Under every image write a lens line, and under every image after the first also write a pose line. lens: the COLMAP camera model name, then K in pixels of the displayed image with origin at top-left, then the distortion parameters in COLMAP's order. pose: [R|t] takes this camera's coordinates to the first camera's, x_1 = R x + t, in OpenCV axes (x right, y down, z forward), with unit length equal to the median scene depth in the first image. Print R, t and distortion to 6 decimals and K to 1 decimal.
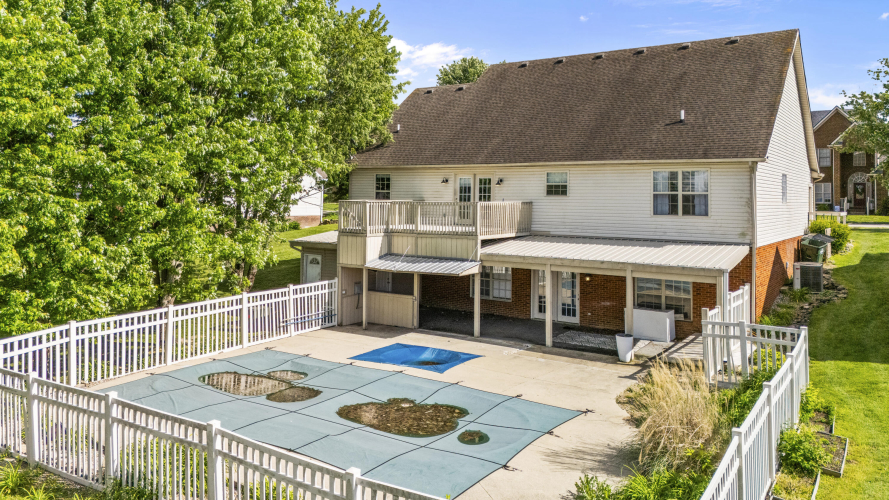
lens RADIAL K [[666.5, 0, 440.2], [0, 666.5, 247.9], [0, 0, 1]] dist [0.051716, -0.019948]
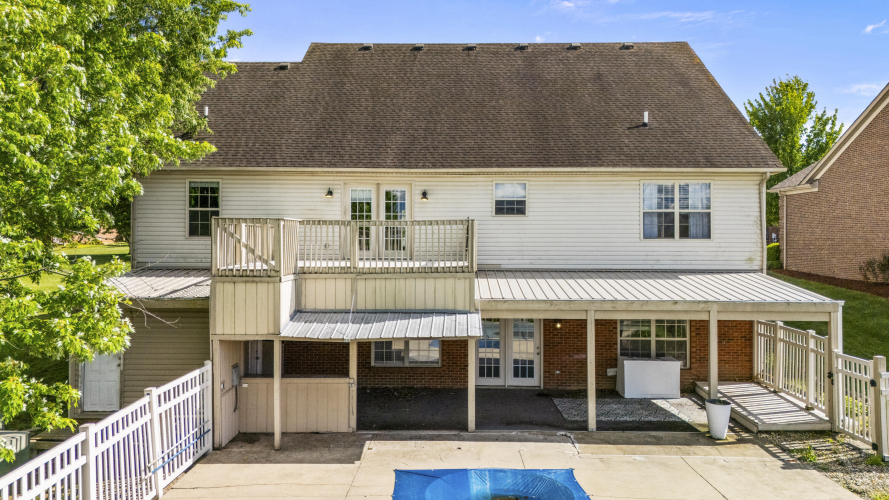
lens RADIAL K [[666.5, 0, 455.1], [0, 666.5, 274.0], [0, 0, 1]] dist [0.051716, -0.019948]
pose [[0.833378, -0.038300, 0.551375, -0.289018], [0.048077, 0.998838, -0.003284, -0.014803], [-0.550608, 0.029245, 0.834251, 0.440473]]
